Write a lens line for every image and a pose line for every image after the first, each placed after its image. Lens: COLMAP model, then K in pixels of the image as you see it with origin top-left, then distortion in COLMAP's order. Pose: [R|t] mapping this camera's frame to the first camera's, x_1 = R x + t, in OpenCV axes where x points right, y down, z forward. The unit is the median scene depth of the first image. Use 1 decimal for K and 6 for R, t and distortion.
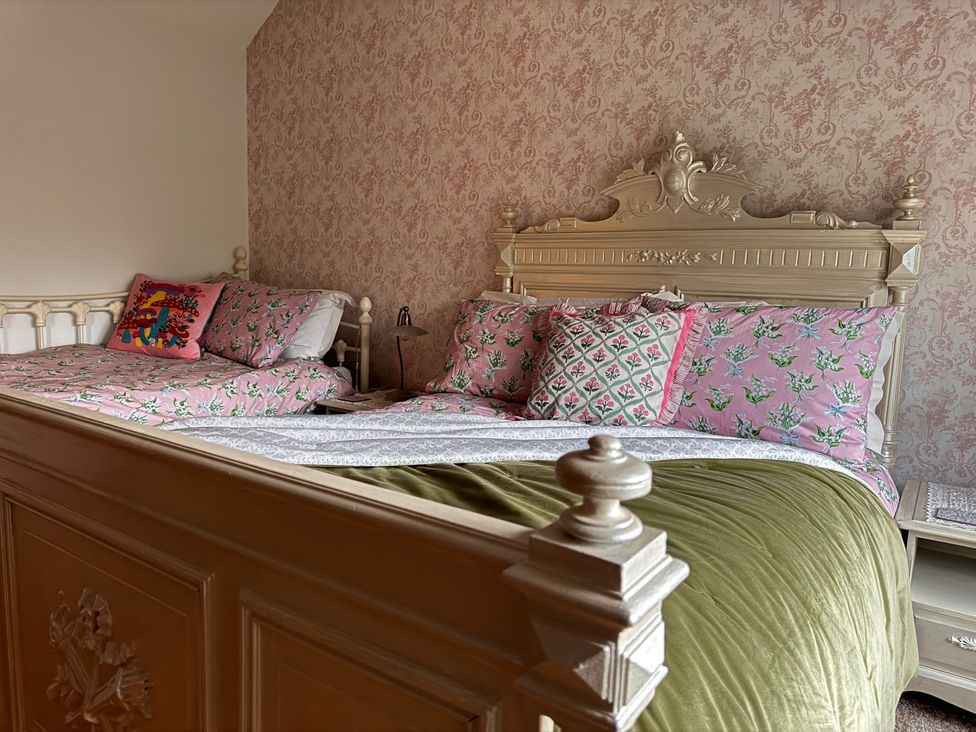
lens RADIAL K [[695.5, 0, 471.0], [0, 695.5, 369.3], [0, 0, 1]] dist [0.149943, -0.282536]
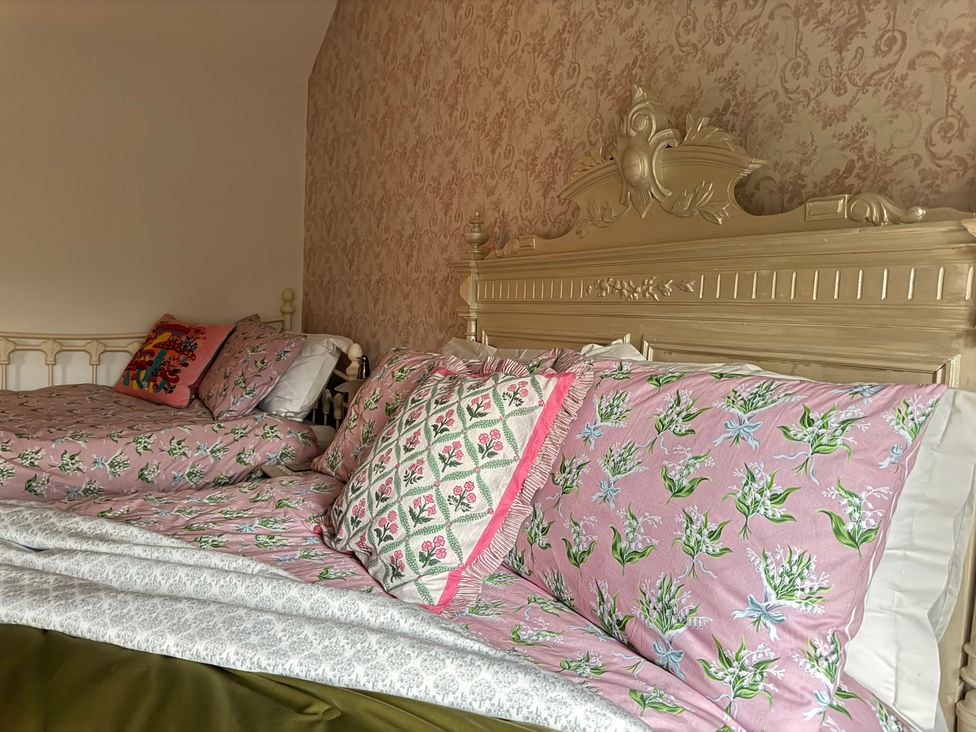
lens RADIAL K [[684.5, 0, 488.0], [0, 684.5, 366.0], [0, 0, 1]] dist [0.105793, -0.159305]
pose [[0.927843, 0.038763, -0.370952, 0.419545], [-0.069425, 0.995152, -0.069658, -0.043346], [0.366454, 0.090385, 0.926036, 0.428455]]
